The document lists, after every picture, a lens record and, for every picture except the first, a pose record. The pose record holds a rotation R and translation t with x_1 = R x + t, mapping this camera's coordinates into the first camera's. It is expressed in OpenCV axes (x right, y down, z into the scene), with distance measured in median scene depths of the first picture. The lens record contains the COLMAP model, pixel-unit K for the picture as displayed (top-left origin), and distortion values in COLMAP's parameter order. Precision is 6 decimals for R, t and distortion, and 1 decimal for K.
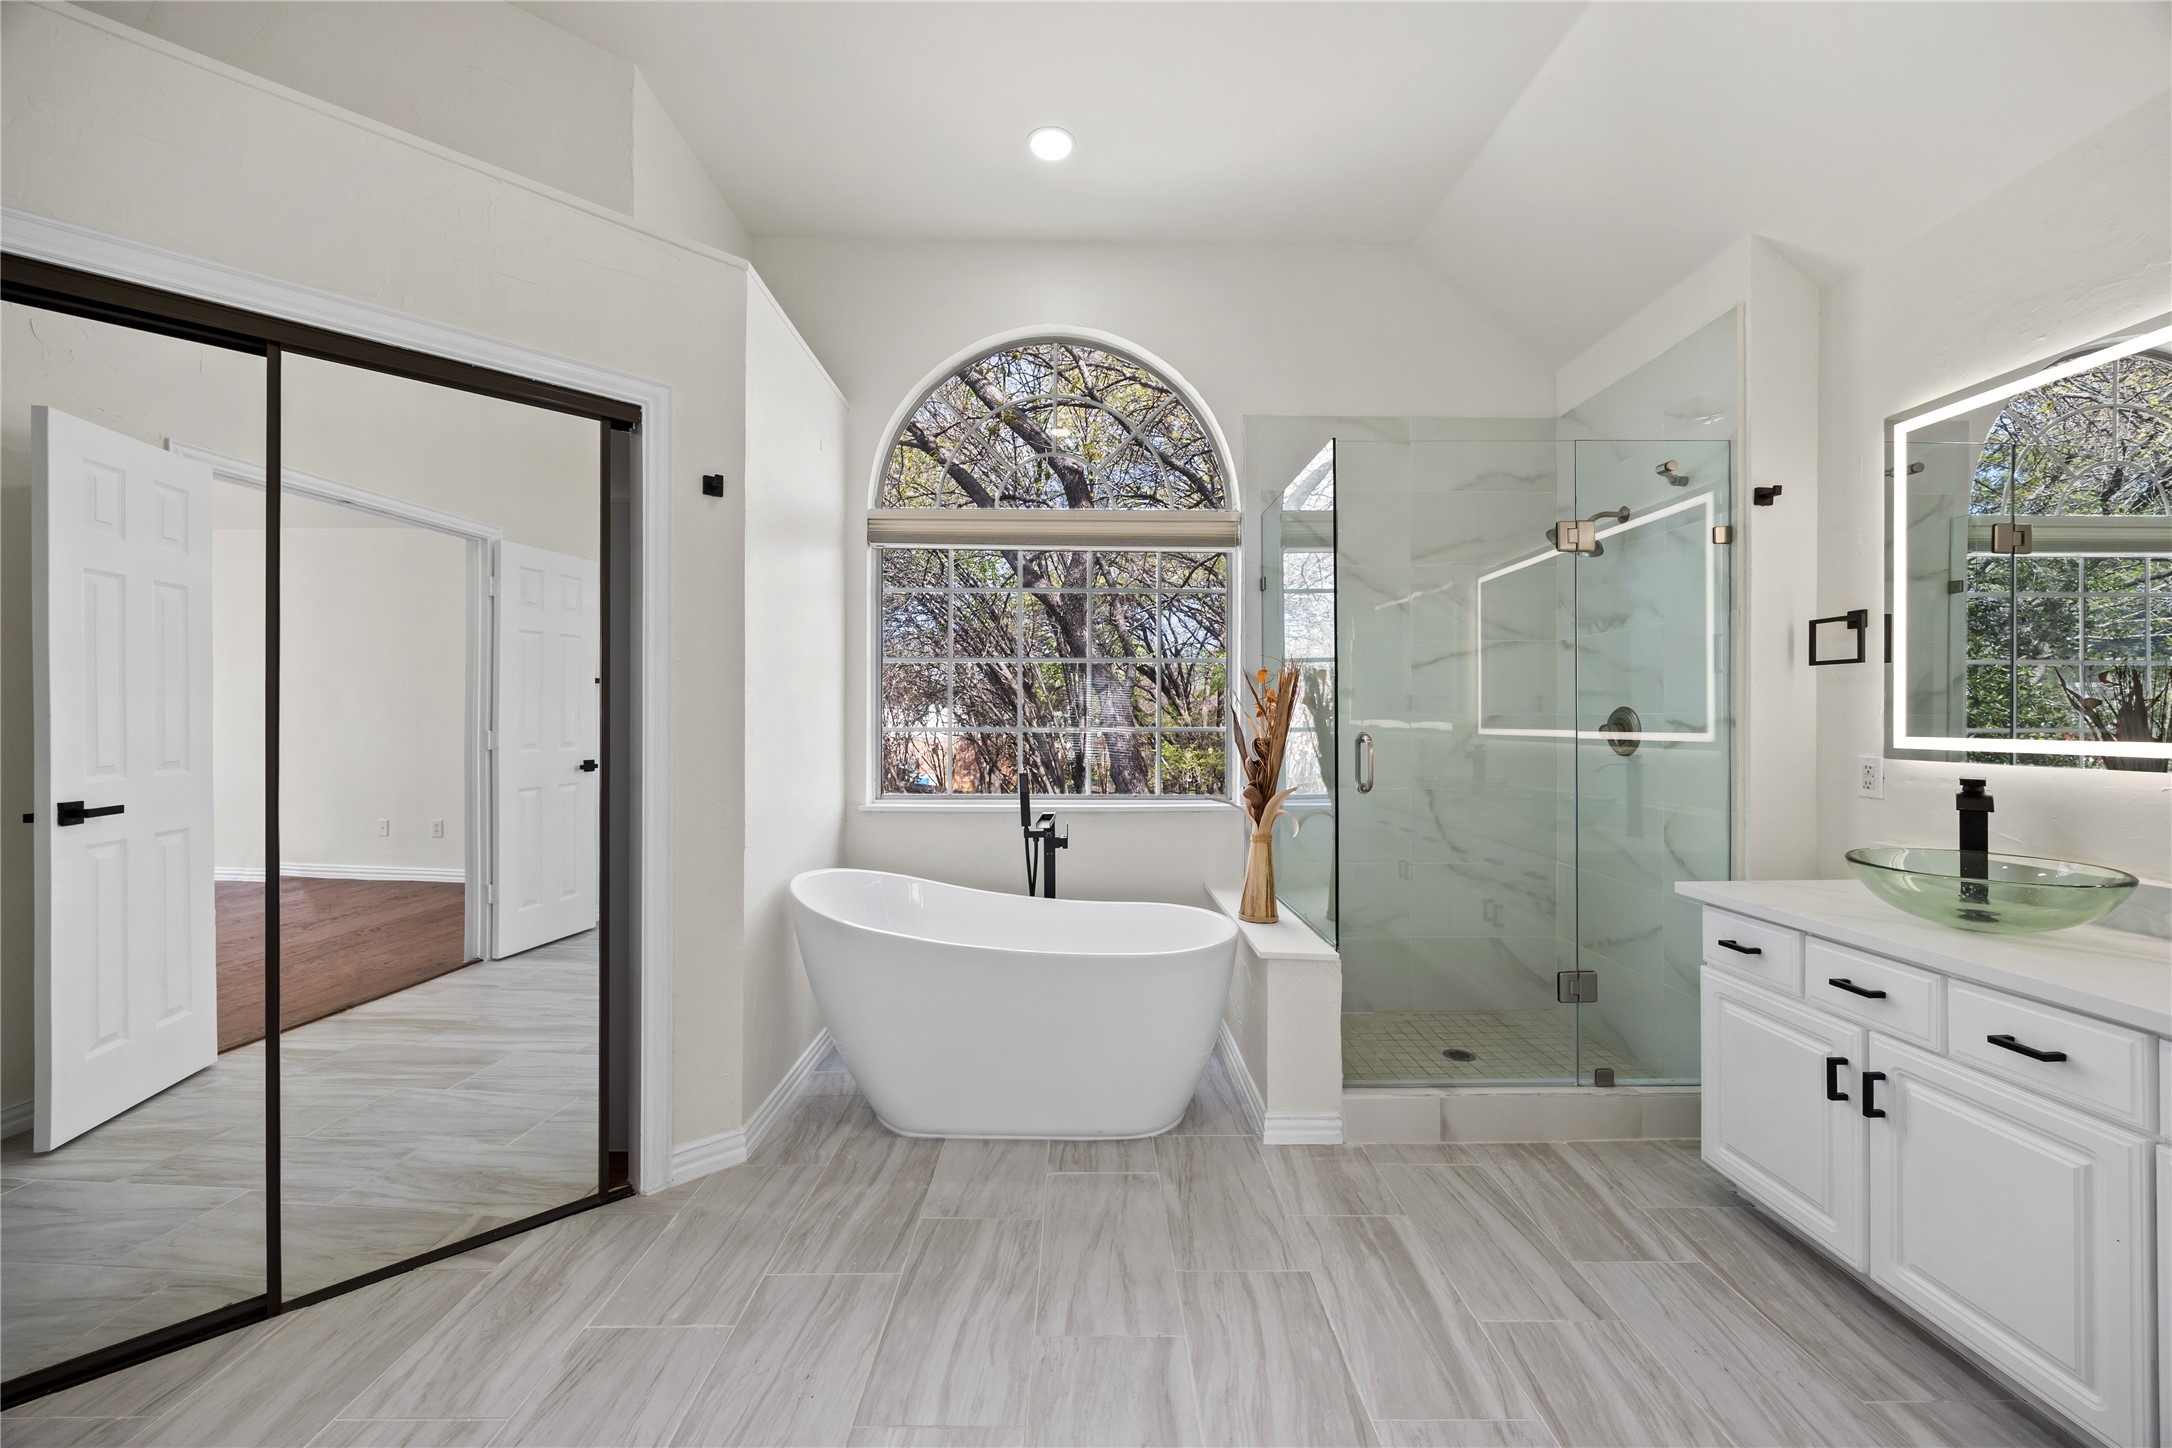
lens RADIAL K [[839.7, 0, 1079.5], [0, 839.7, 718.1], [0, 0, 1]] dist [-0.007988, 0.000475]
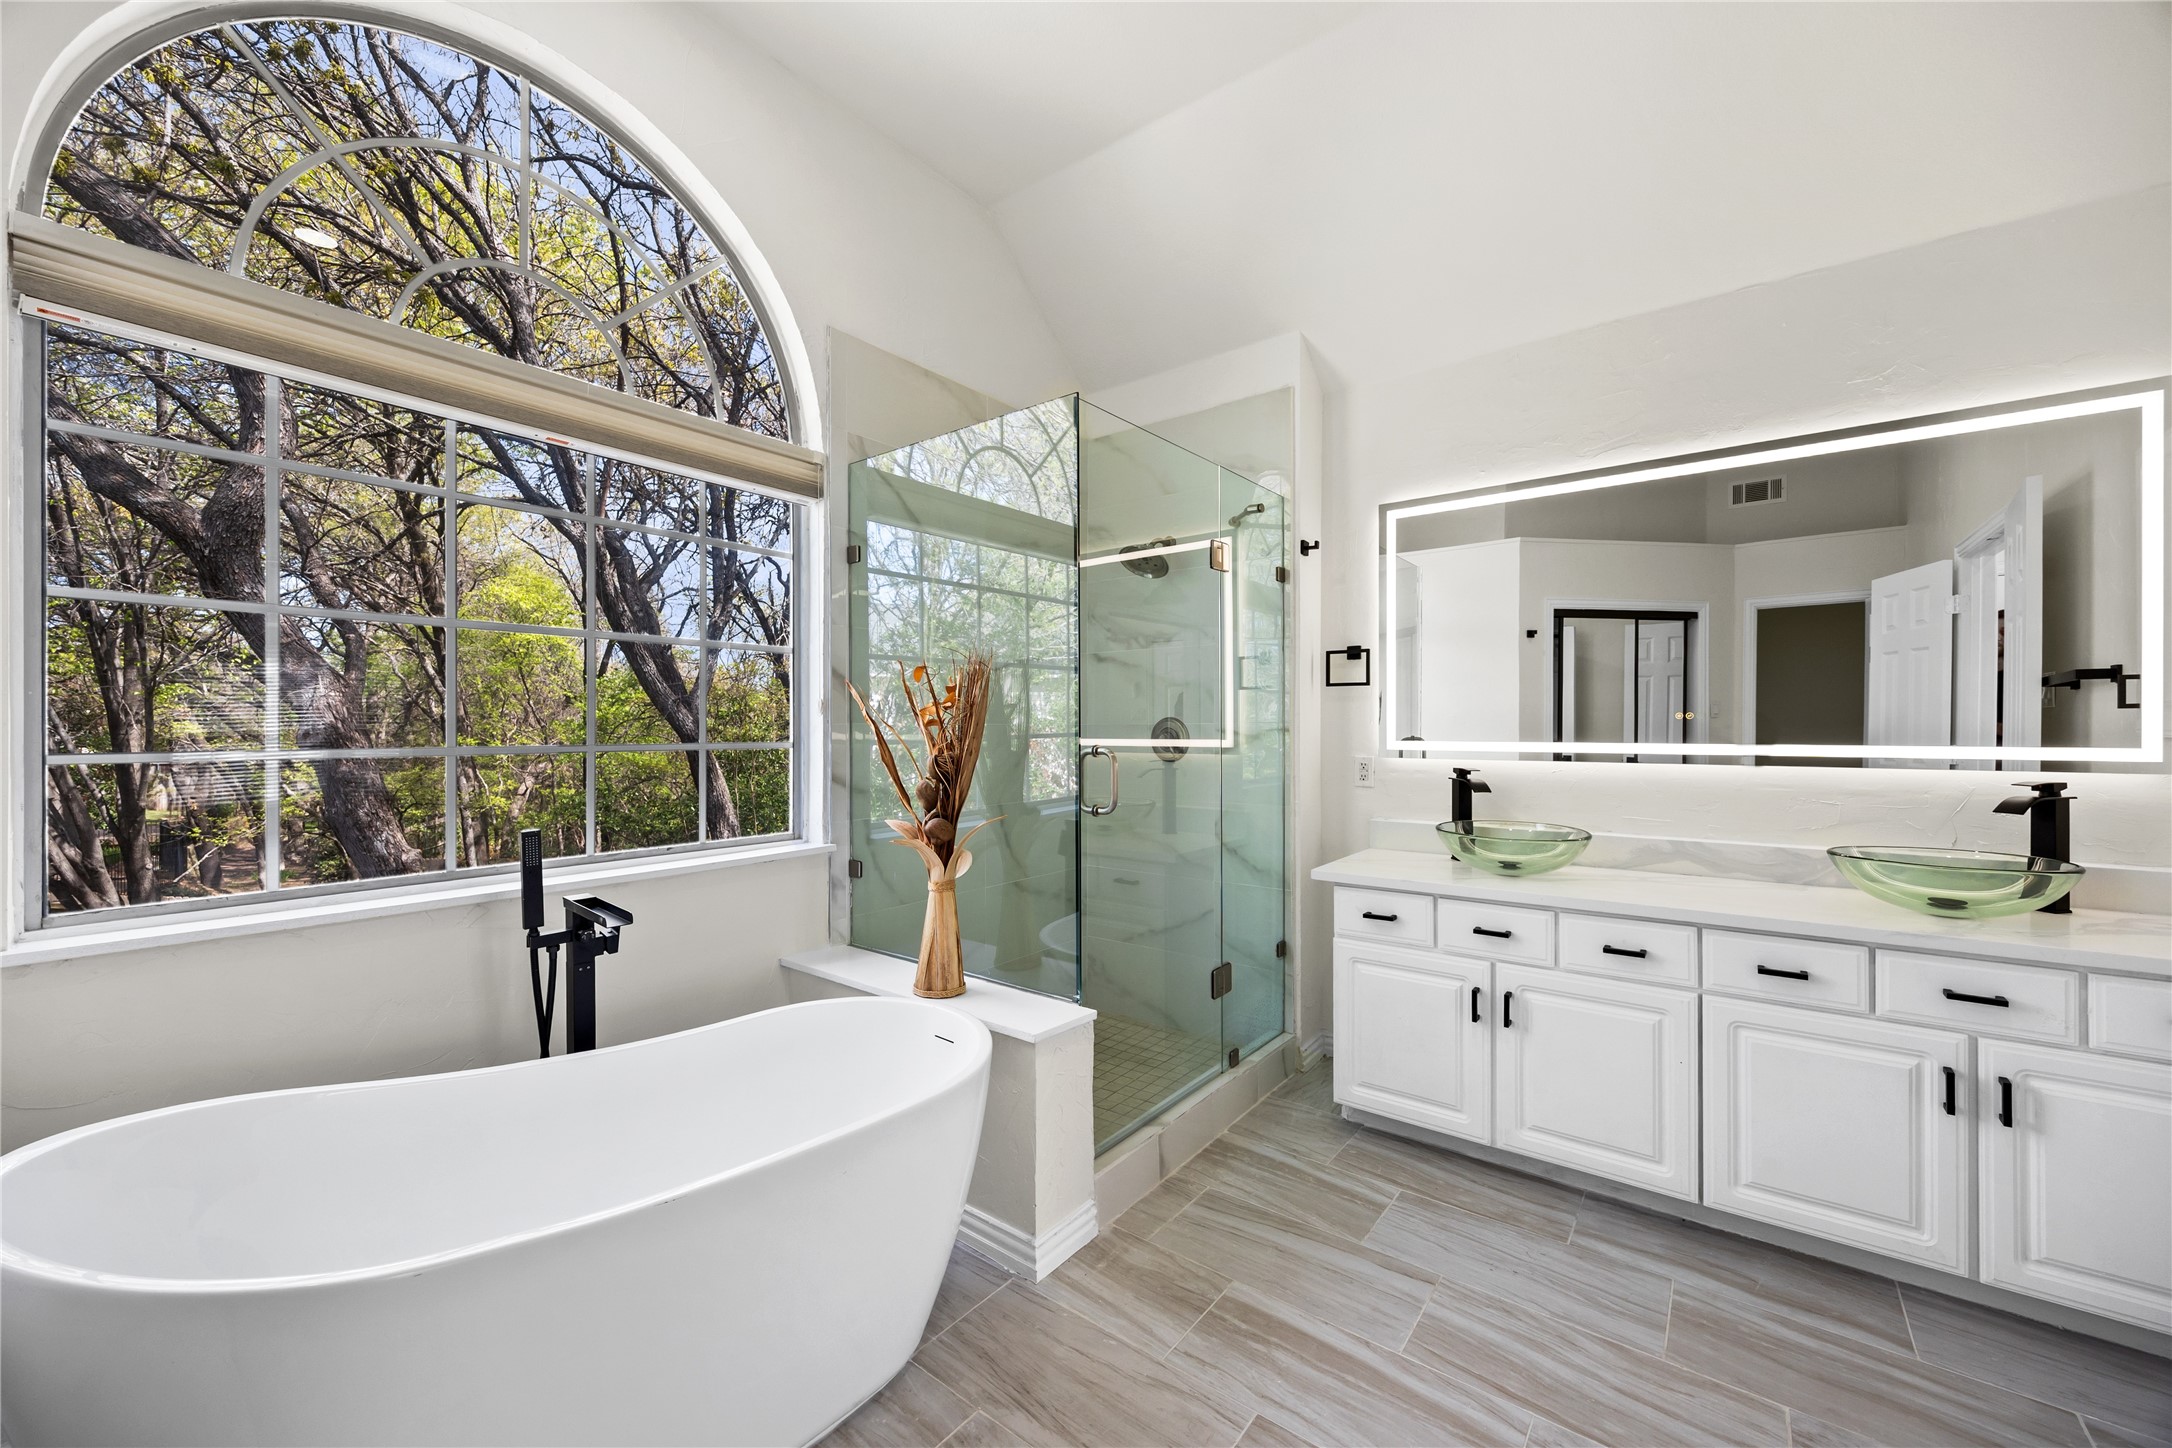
lens RADIAL K [[839.7, 0, 1084.7], [0, 839.7, 725.2], [0, 0, 1]] dist [-0.007988, 0.000475]
pose [[0.606837, -0.002296, 0.794823, -0.386283], [0.000481, 0.999997, 0.002521, -0.006635], [-0.794826, -0.001148, 0.606836, 0.530367]]
